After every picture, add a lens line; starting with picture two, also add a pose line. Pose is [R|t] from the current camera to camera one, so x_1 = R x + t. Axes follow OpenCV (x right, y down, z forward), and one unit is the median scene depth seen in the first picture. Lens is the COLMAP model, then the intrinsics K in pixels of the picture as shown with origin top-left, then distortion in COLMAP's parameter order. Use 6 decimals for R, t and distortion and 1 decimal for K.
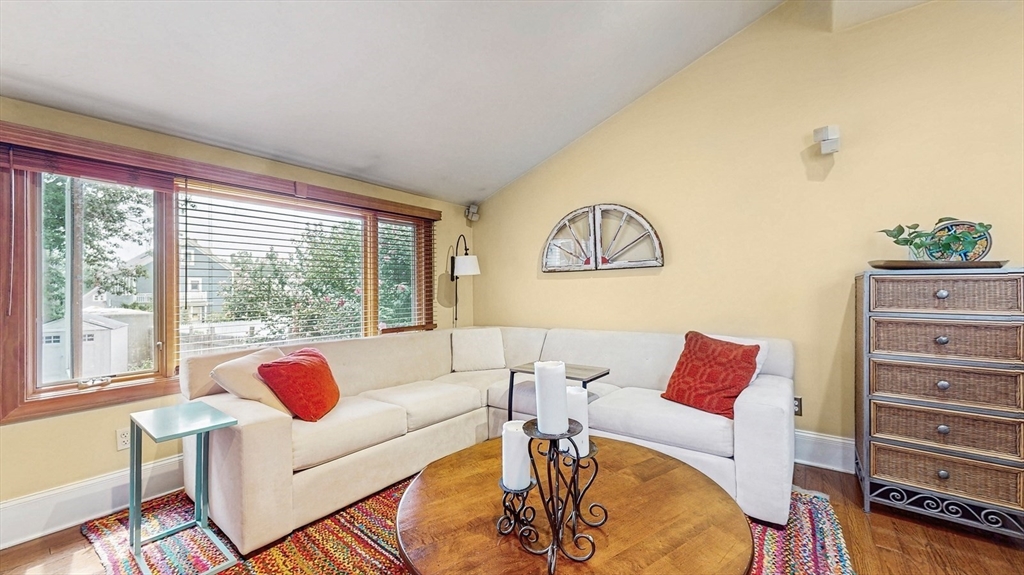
lens RADIAL K [[385.8, 0, 518.3], [0, 385.8, 285.0], [0, 0, 1]] dist [0.000586, 0.000093]
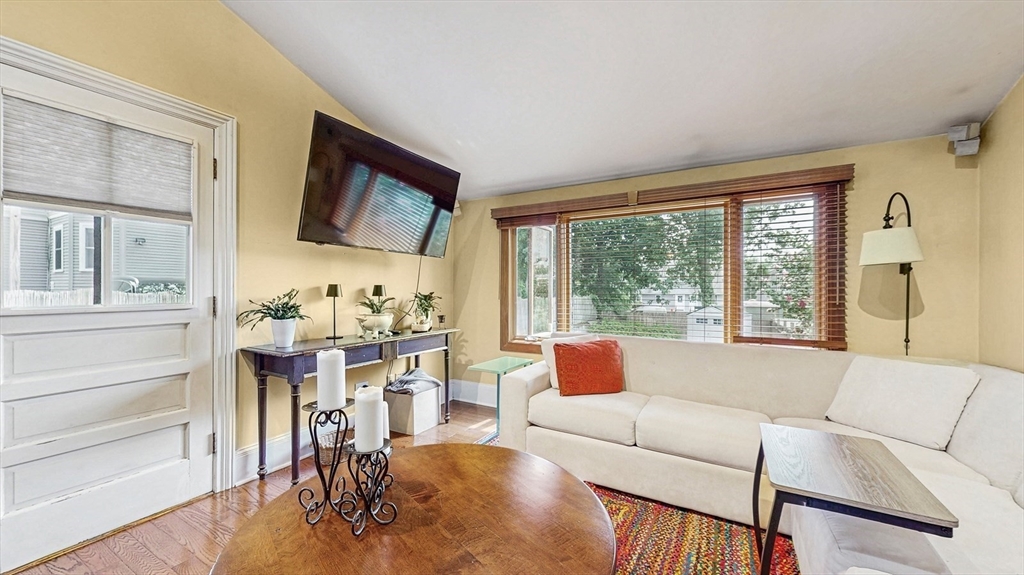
lens RADIAL K [[385.8, 0, 517.8], [0, 385.8, 288.3], [0, 0, 1]] dist [0.000586, 0.000093]
pose [[0.121135, 0.004344, -0.992627, 0.404920], [0.008980, 0.999945, 0.005472, 0.002882], [0.992595, -0.009577, 0.121089, 0.433534]]
